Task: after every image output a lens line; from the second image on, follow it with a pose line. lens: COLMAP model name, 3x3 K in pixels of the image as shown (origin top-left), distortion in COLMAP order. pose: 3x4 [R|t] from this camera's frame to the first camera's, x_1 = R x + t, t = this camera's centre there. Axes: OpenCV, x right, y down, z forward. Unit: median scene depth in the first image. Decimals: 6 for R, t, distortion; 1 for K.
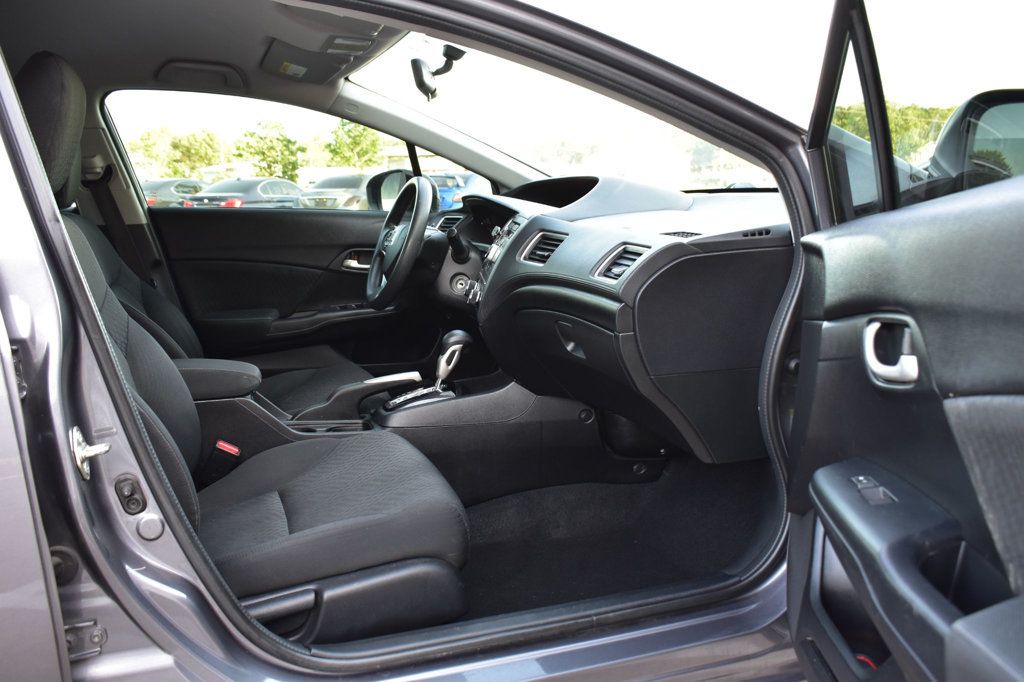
lens RADIAL K [[883.8, 0, 513.5], [0, 883.8, 341.4], [0, 0, 1]] dist [-0.096876, 0.014130]
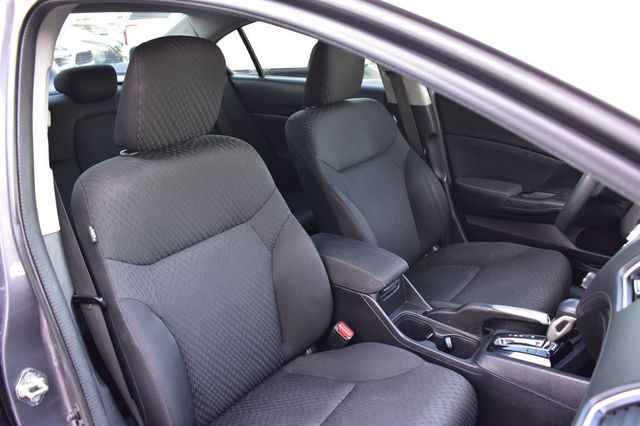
lens RADIAL K [[519.7, 0, 320.2], [0, 519.7, 212.1], [0, 0, 1]] dist [-0.104411, 0.006028]
pose [[0.574740, 0.284303, -0.767363, 0.218542], [-0.109078, 0.955959, 0.272479, -0.295769], [0.811034, -0.072902, 0.580439, 0.671772]]
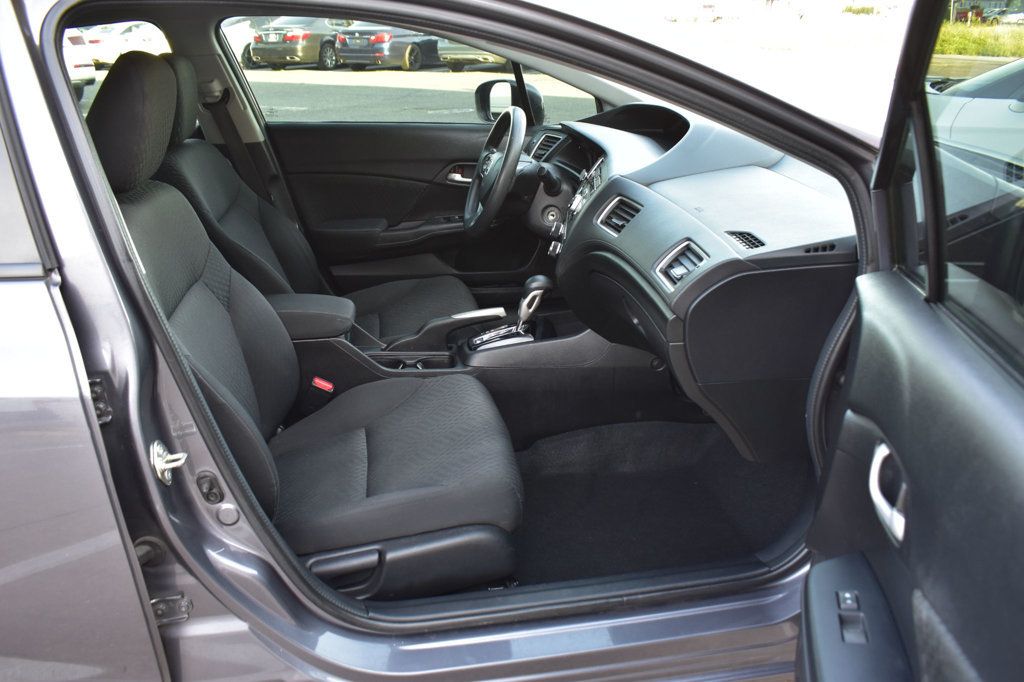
lens RADIAL K [[831.5, 0, 513.7], [0, 831.5, 340.5], [0, 0, 1]] dist [-0.104411, 0.006028]
pose [[0.986566, 0.065511, -0.149651, 0.081120], [-0.033069, 0.977193, 0.209763, -0.197288], [0.159980, -0.201996, 0.966232, 0.042166]]
